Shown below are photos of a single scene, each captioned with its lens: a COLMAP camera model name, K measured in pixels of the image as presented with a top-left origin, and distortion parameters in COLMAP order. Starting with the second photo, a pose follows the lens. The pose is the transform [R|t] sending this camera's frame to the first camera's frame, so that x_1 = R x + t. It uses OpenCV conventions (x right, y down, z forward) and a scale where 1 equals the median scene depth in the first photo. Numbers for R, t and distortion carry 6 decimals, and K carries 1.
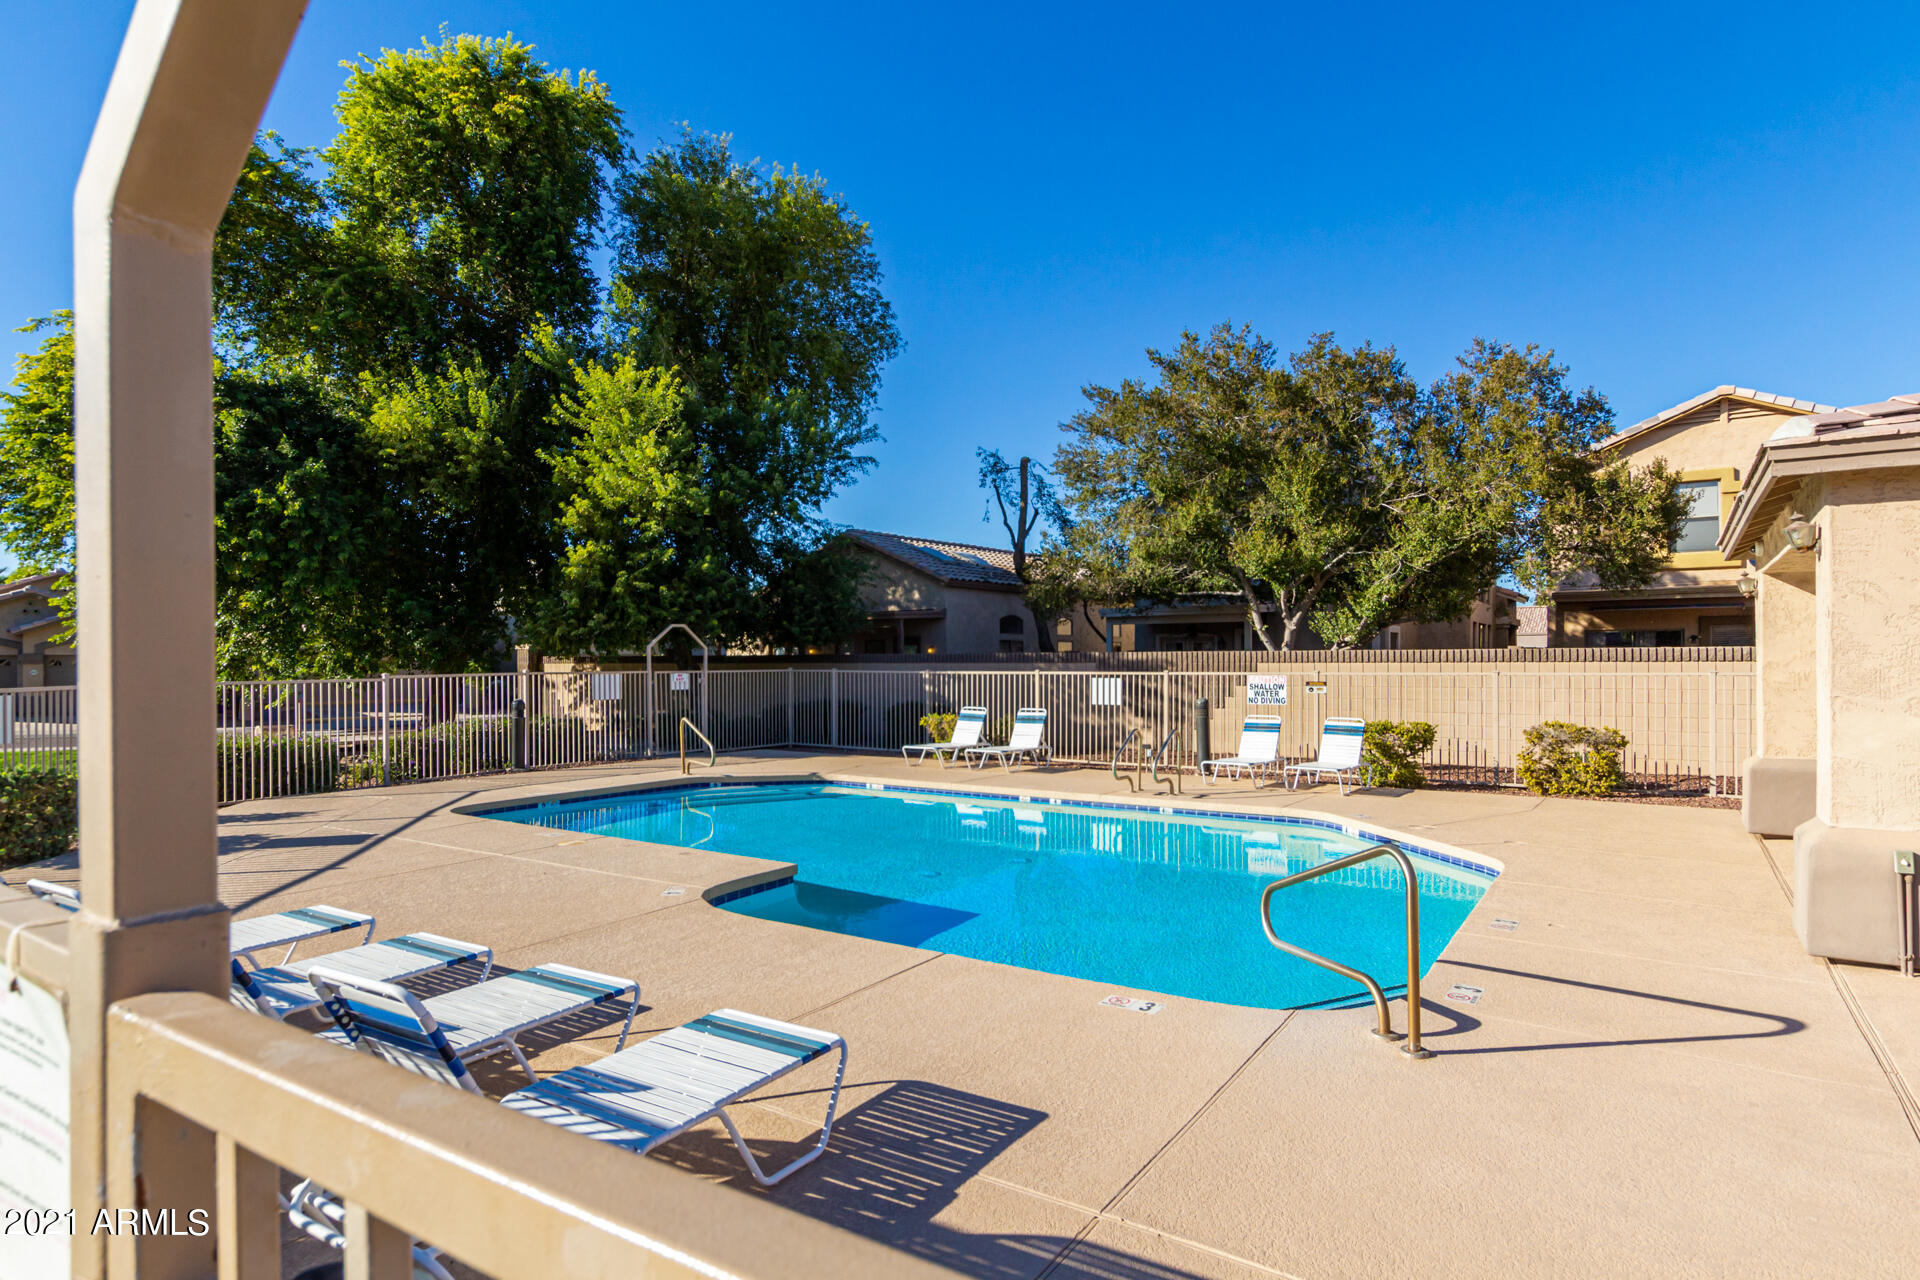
lens RADIAL K [[1030.0, 0, 967.0], [0, 1030.0, 651.4], [0, 0, 1]] dist [0.001693, 0.000455]
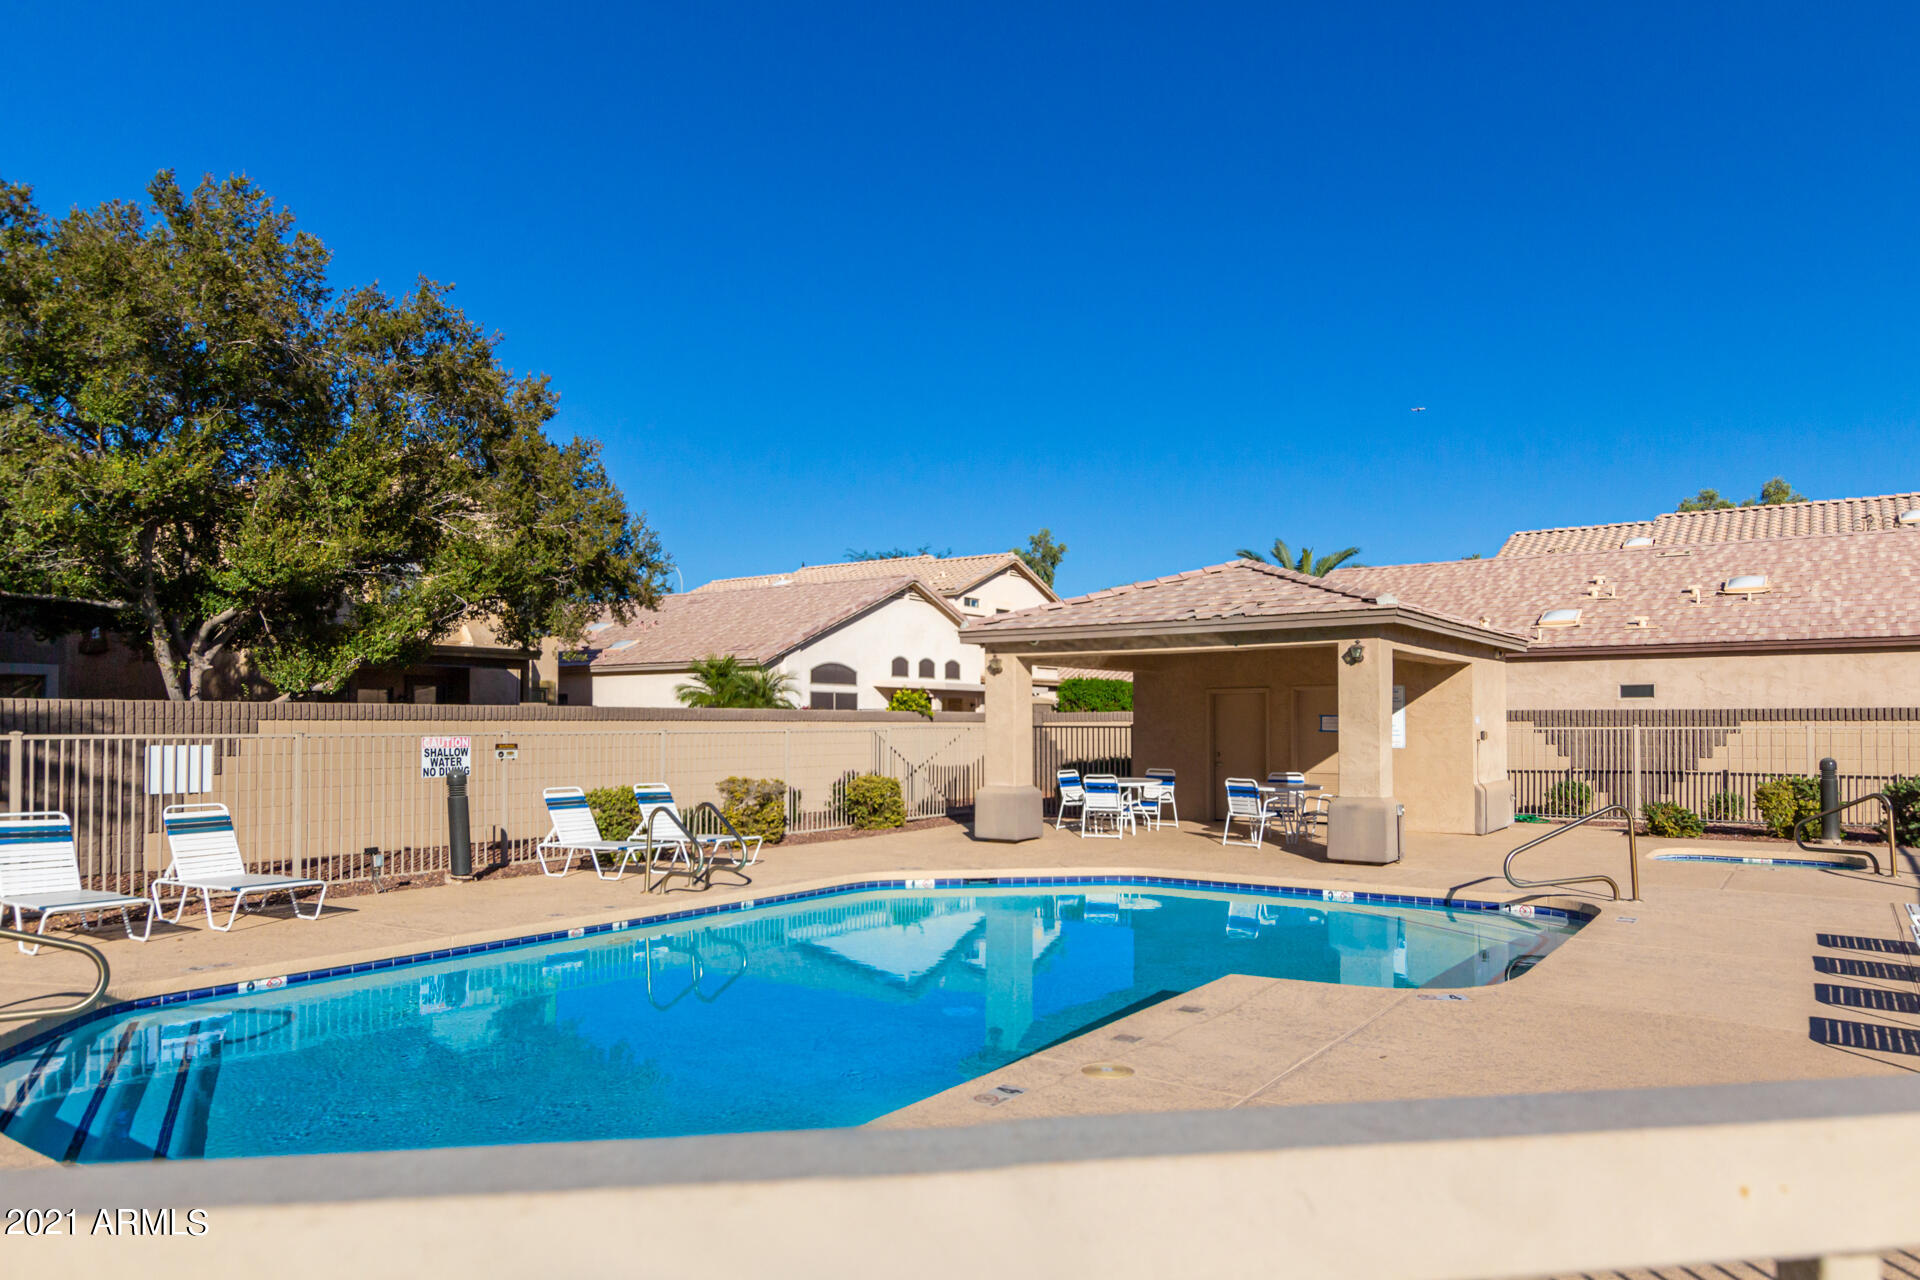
lens RADIAL K [[1237.1, 0, 971.1], [0, 1237.1, 709.6], [0, 0, 1]] dist [0.000718, 0.001181]
pose [[0.032103, 0.015155, 0.999370, -0.492653], [-0.008927, 0.999849, -0.014876, 0.012310], [-0.999445, -0.008444, 0.032233, 0.531421]]
